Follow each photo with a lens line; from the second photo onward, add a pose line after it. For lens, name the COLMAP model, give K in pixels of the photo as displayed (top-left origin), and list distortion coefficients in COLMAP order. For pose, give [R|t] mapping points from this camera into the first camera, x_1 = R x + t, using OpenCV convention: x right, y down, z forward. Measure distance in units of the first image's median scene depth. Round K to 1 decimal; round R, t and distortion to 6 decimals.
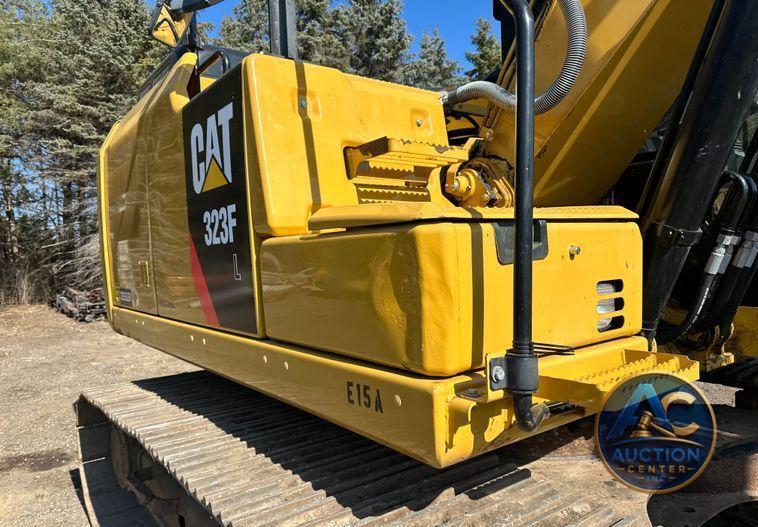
lens RADIAL K [[523.5, 0, 401.8], [0, 523.5, 279.2], [0, 0, 1]] dist [0.004453, 0.001292]
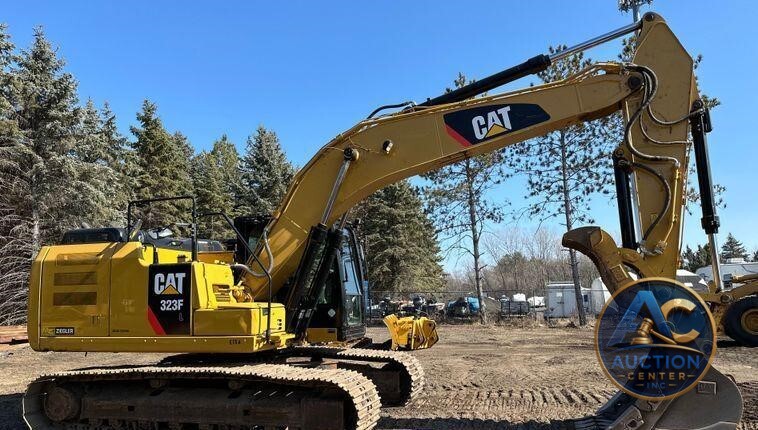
lens RADIAL K [[556.9, 0, 383.0], [0, 556.9, 237.2], [0, 0, 1]] dist [0.005021, -0.001695]
pose [[0.813341, 0.081236, 0.576088, -1.449621], [0.021996, 0.985202, -0.169980, 0.118049], [-0.581372, 0.150923, 0.799518, -2.971879]]
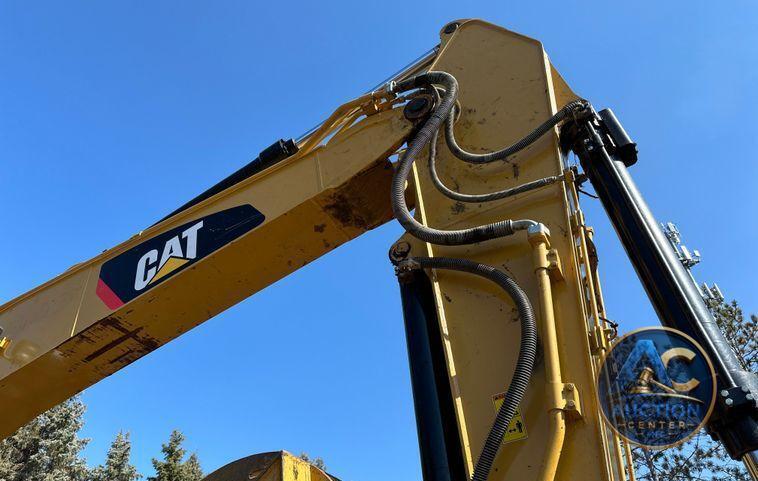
lens RADIAL K [[519.9, 0, 379.0], [0, 519.9, 240.5], [0, 0, 1]] dist [0.001409, -0.000814]
pose [[0.913058, 0.271490, 0.304332, 1.544004], [0.017955, 0.718740, -0.695047, -0.163081], [-0.407433, 0.640082, 0.651377, -1.809764]]
